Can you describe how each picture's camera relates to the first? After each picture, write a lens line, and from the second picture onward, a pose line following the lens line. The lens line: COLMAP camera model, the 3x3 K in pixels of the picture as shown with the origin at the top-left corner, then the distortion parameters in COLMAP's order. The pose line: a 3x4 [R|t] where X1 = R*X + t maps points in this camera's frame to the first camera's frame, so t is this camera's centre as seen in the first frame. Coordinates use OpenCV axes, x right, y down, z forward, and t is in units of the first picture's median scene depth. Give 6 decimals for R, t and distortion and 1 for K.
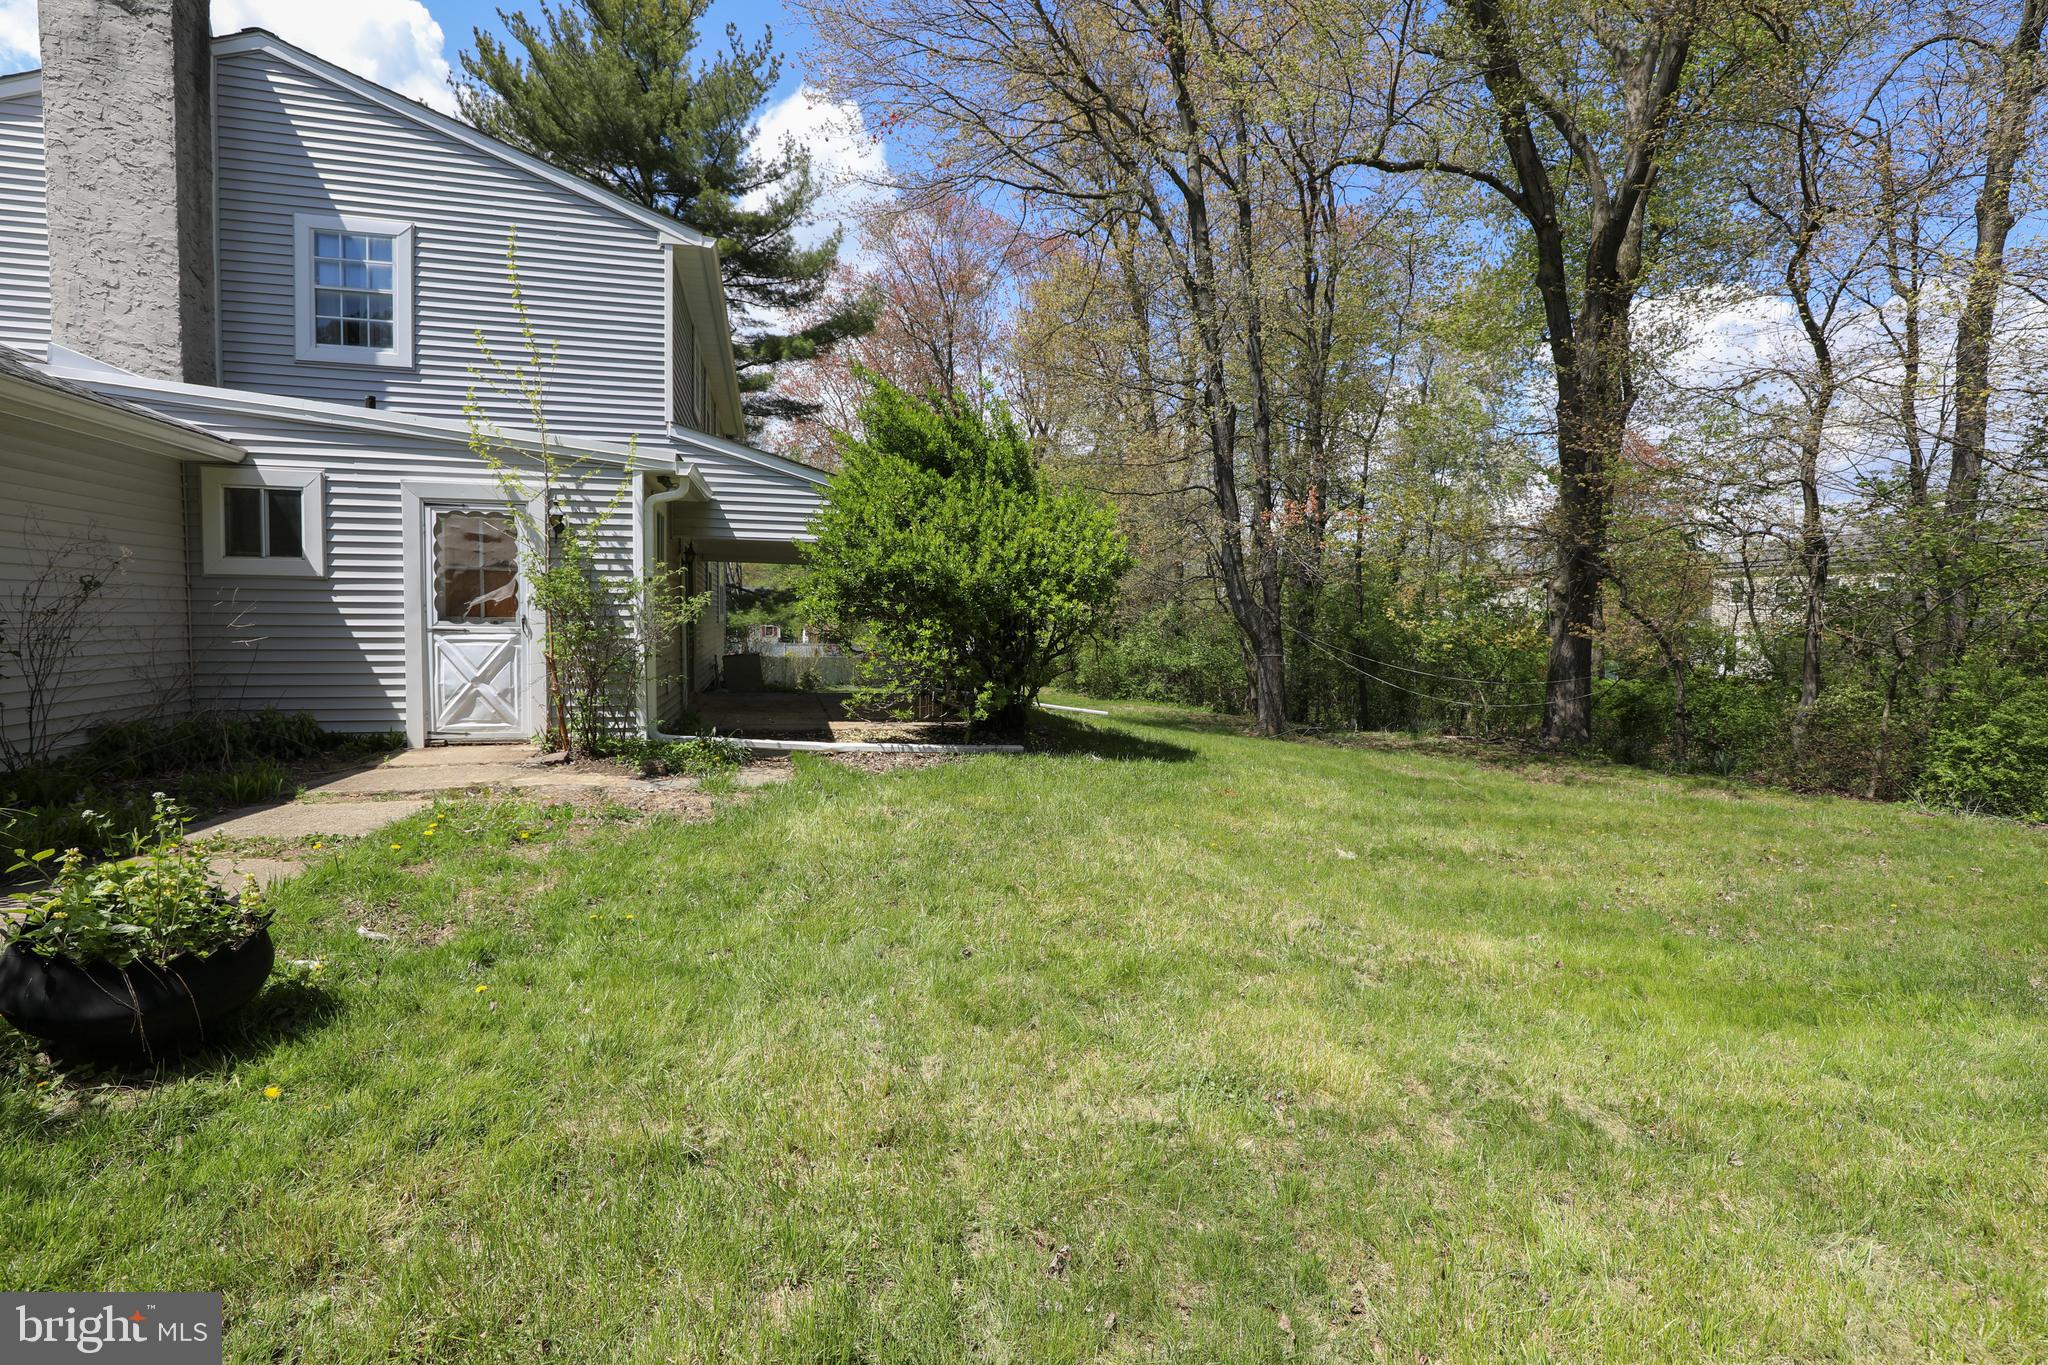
lens RADIAL K [[959.0, 0, 1024.0], [0, 959.0, 682.5], [0, 0, 1]] dist [-0.050150, 0.011434]
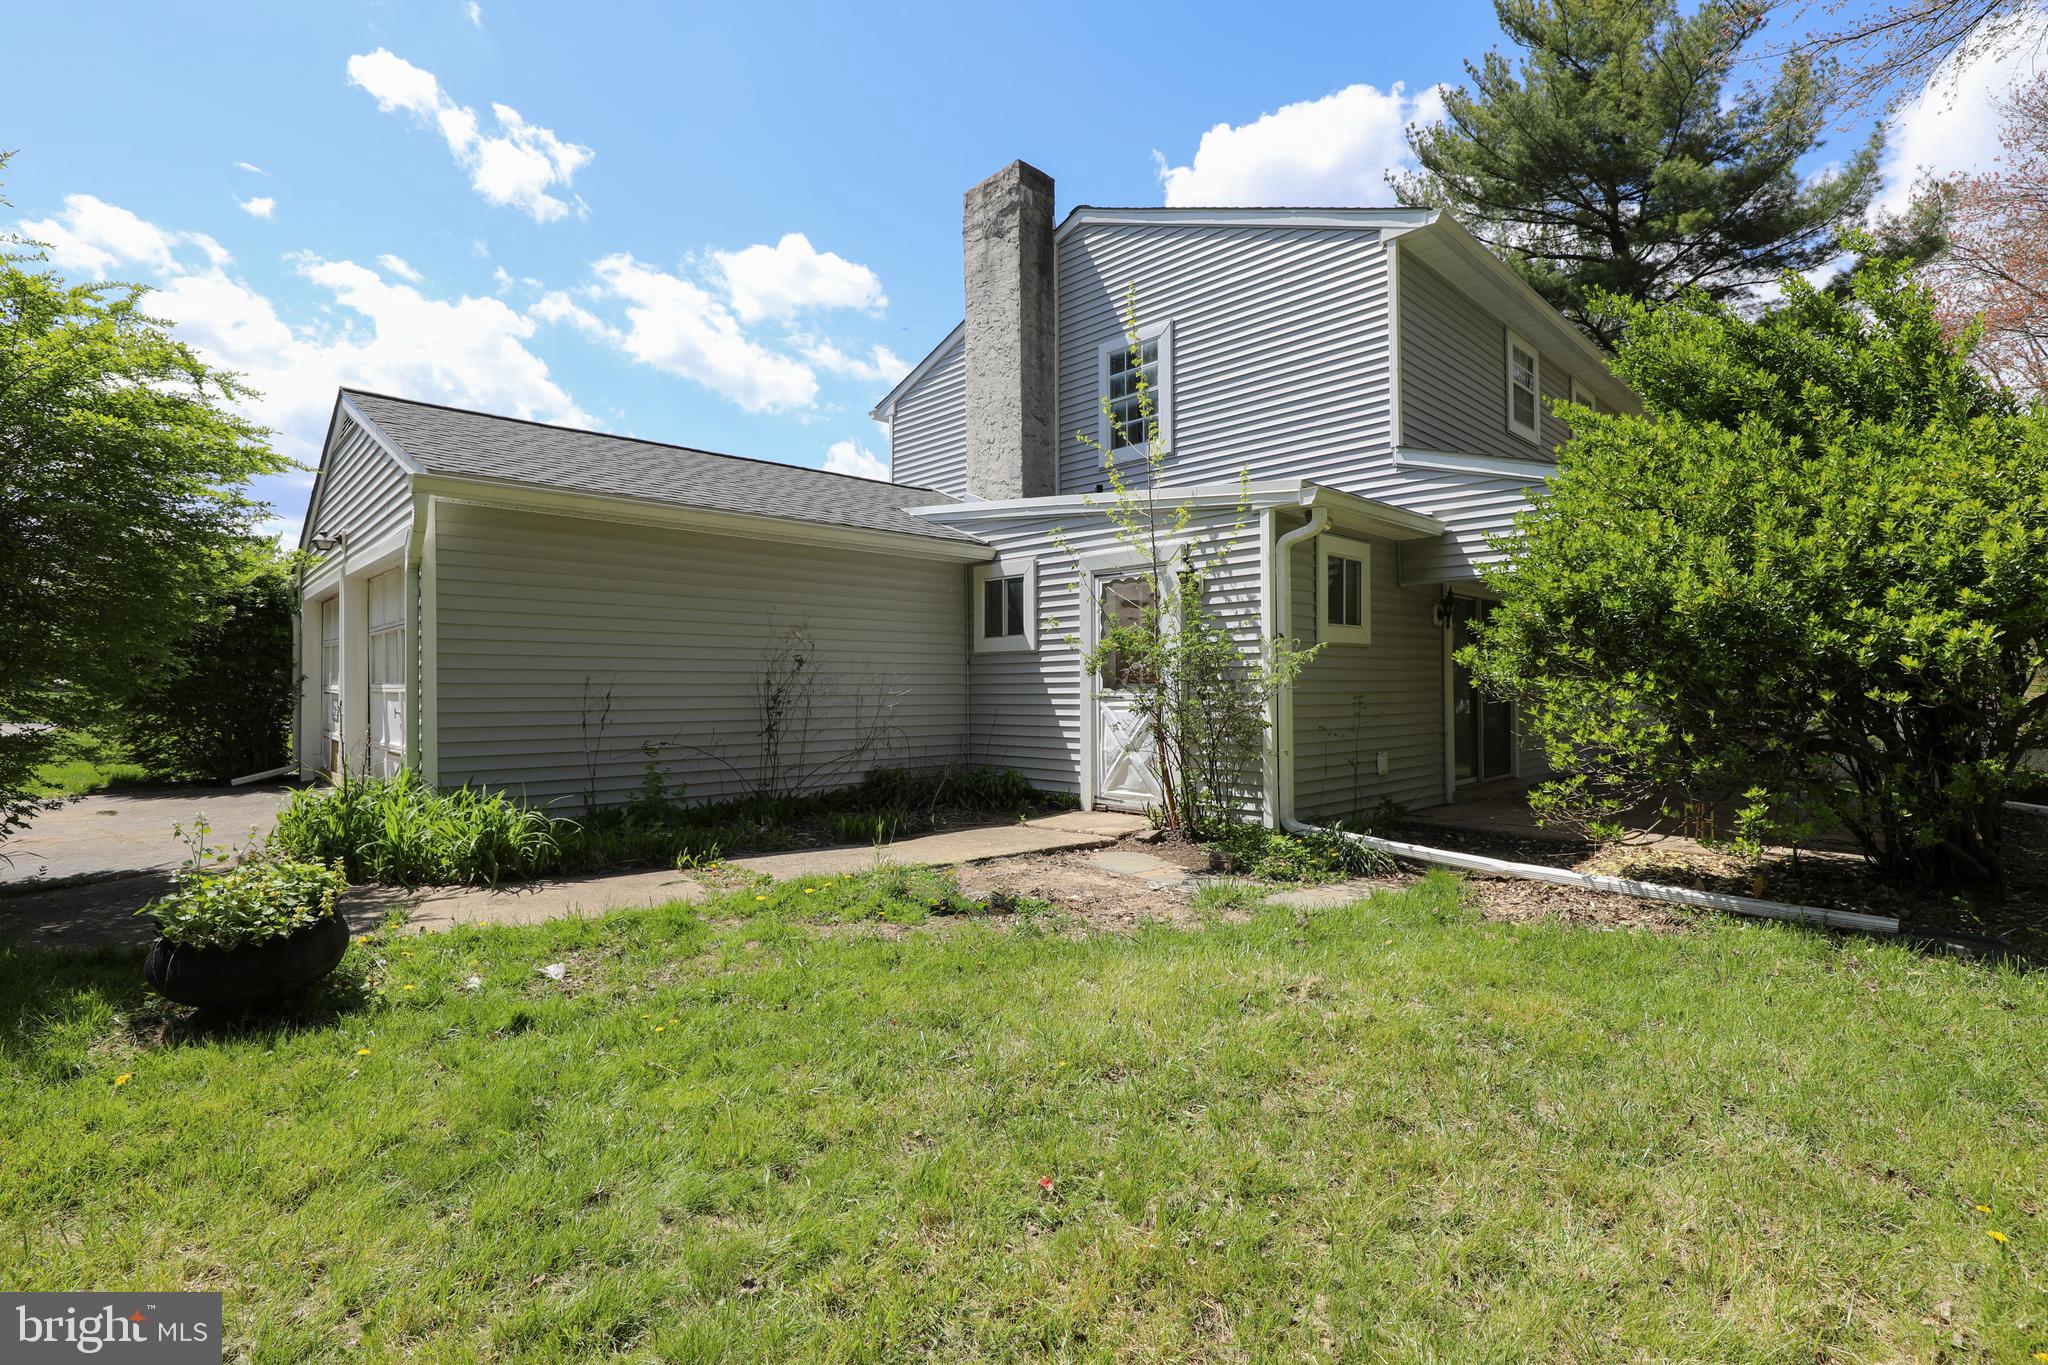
lens RADIAL K [[937.1, 0, 1024.0], [0, 937.1, 682.5], [0, 0, 1]] dist [-0.032962, 0.006879]
pose [[0.489039, -0.022823, -0.871963, 0.214174], [-0.046006, 0.997591, -0.051913, -0.014180], [0.871048, 0.065504, 0.486811, 0.411031]]
